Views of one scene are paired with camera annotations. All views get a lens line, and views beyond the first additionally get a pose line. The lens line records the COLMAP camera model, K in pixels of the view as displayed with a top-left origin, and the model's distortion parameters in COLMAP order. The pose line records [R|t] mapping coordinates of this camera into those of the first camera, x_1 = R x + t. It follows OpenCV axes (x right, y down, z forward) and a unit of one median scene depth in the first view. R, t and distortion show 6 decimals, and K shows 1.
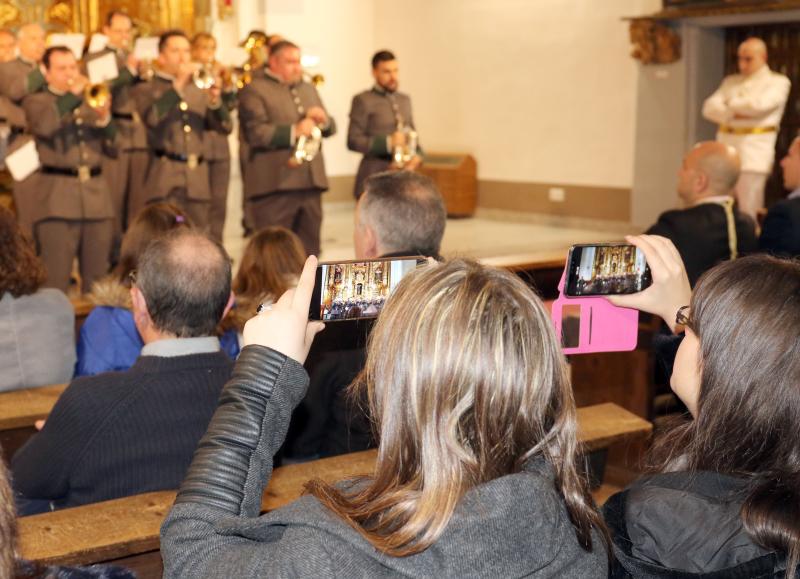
lens RADIAL K [[1370.9, 0, 400.0], [0, 1370.9, 289.5], [0, 0, 1]] dist [-0.037925, -0.085465]
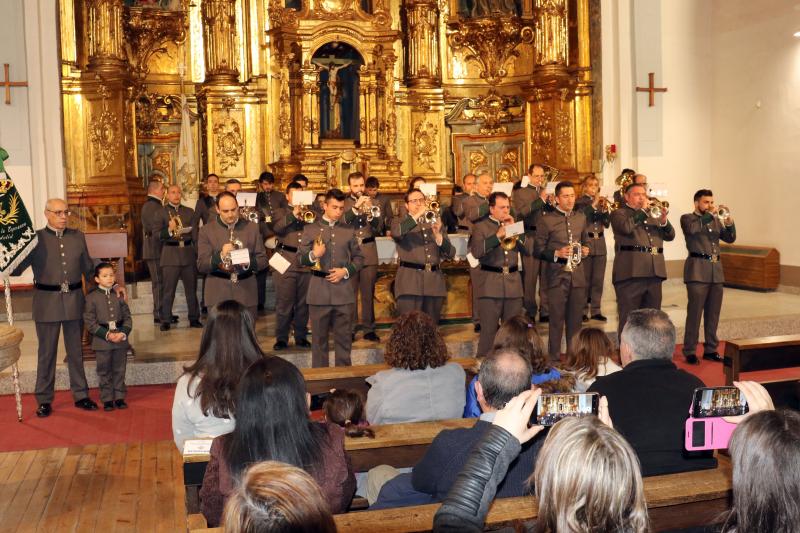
lens RADIAL K [[874.4, 0, 403.5], [0, 874.4, 256.7], [0, 0, 1]] dist [-0.092487, 0.045674]
pose [[0.933339, 0.013865, -0.358730, 0.085190], [-0.041893, 0.996633, -0.070478, -0.053774], [0.356545, 0.080808, 0.930777, -0.081998]]
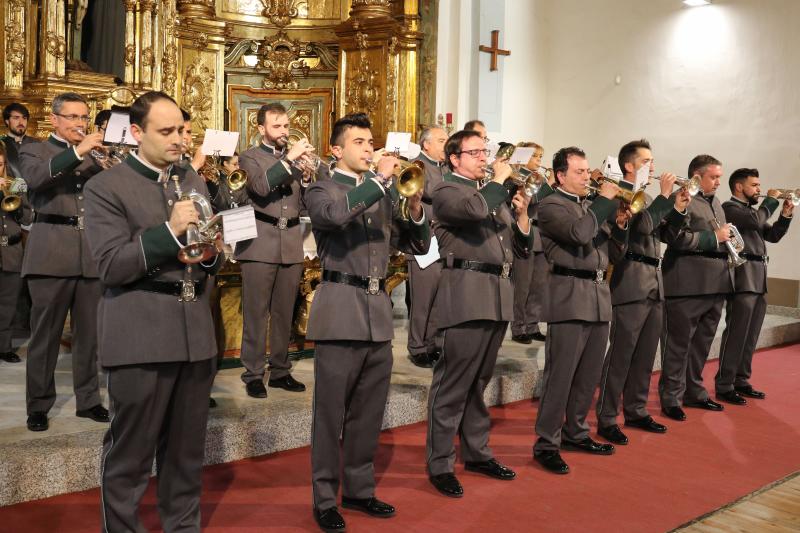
lens RADIAL K [[874.4, 0, 403.5], [0, 874.4, 256.7], [0, 0, 1]] dist [-0.092487, 0.045674]
pose [[0.995052, 0.033962, 0.093367, -1.098866], [-0.026811, 0.996685, -0.076814, -0.115689], [-0.095666, 0.073931, 0.992664, 0.940875]]
